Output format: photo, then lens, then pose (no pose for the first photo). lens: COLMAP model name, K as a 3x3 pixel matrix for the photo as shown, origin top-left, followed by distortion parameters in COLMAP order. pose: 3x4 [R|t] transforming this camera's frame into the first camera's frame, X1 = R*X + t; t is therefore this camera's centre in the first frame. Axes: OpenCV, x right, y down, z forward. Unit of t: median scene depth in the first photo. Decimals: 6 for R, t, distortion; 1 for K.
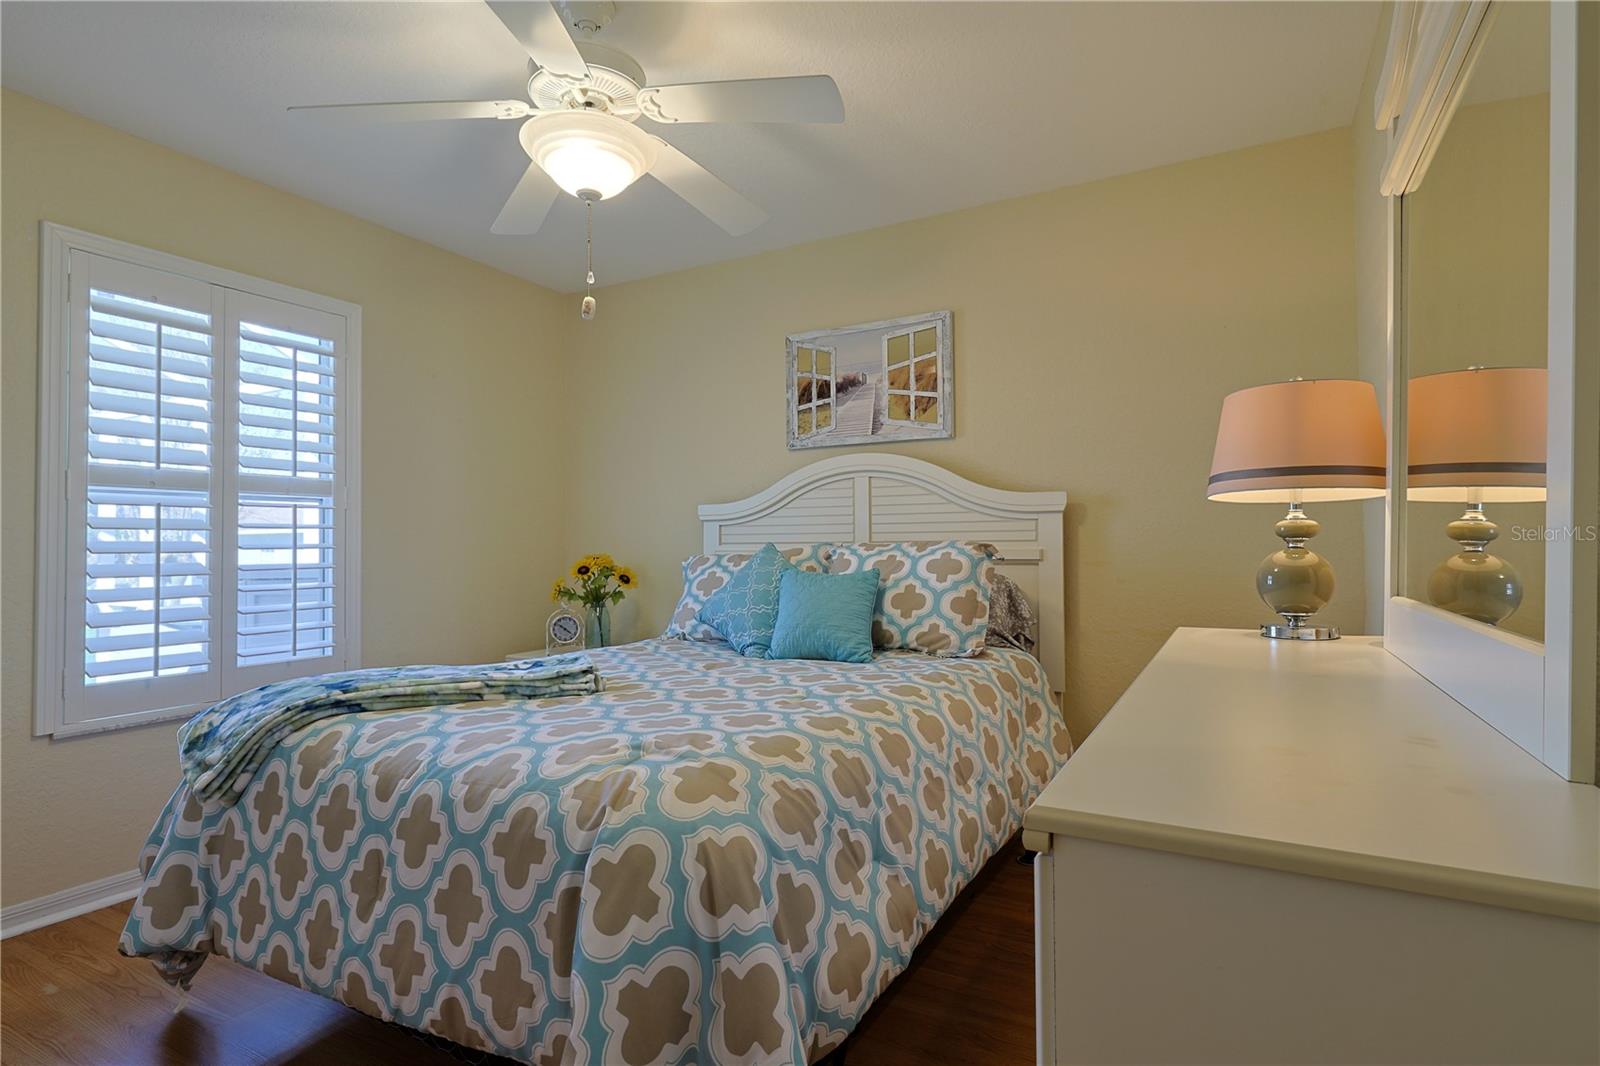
lens RADIAL K [[819.5, 0, 791.3], [0, 819.5, 526.4], [0, 0, 1]] dist [-0.018533, 0.000109]
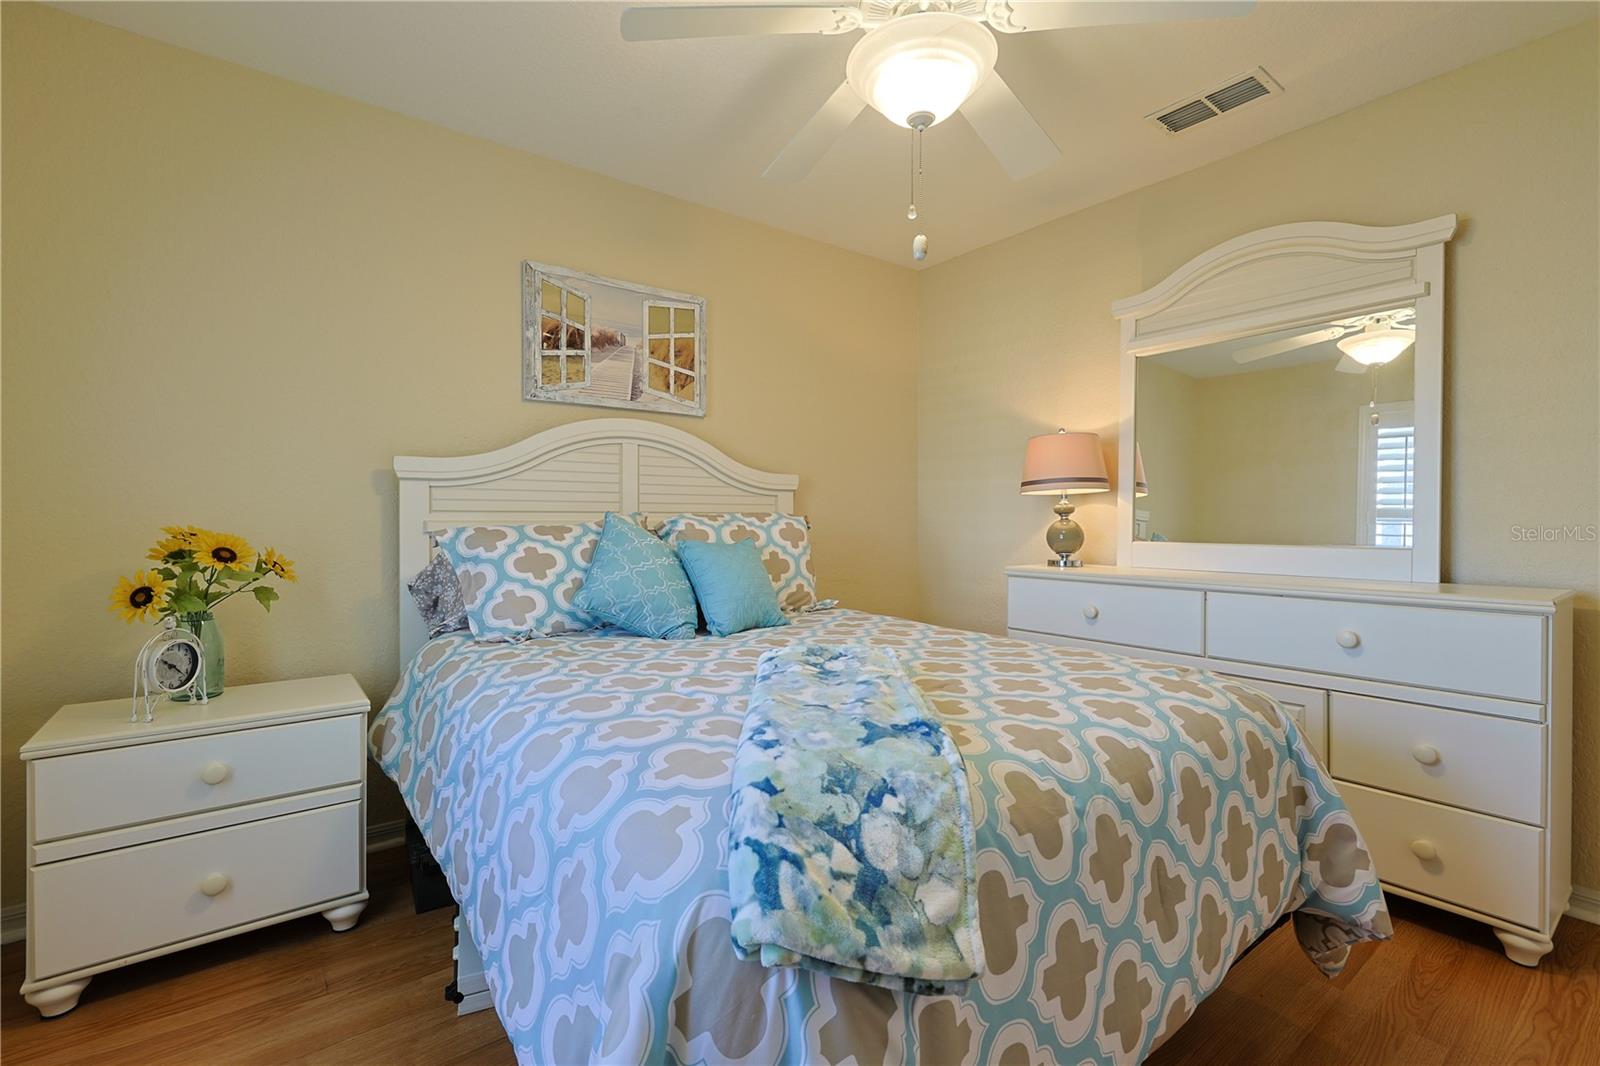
lens RADIAL K [[738.2, 0, 801.8], [0, 738.2, 524.3], [0, 0, 1]] dist [0.002555, 0.000572]
pose [[0.379940, 0.002123, 0.925009, -0.632693], [-0.026161, 0.999622, 0.008452, 0.020889], [-0.924641, -0.027411, 0.379852, 0.486826]]
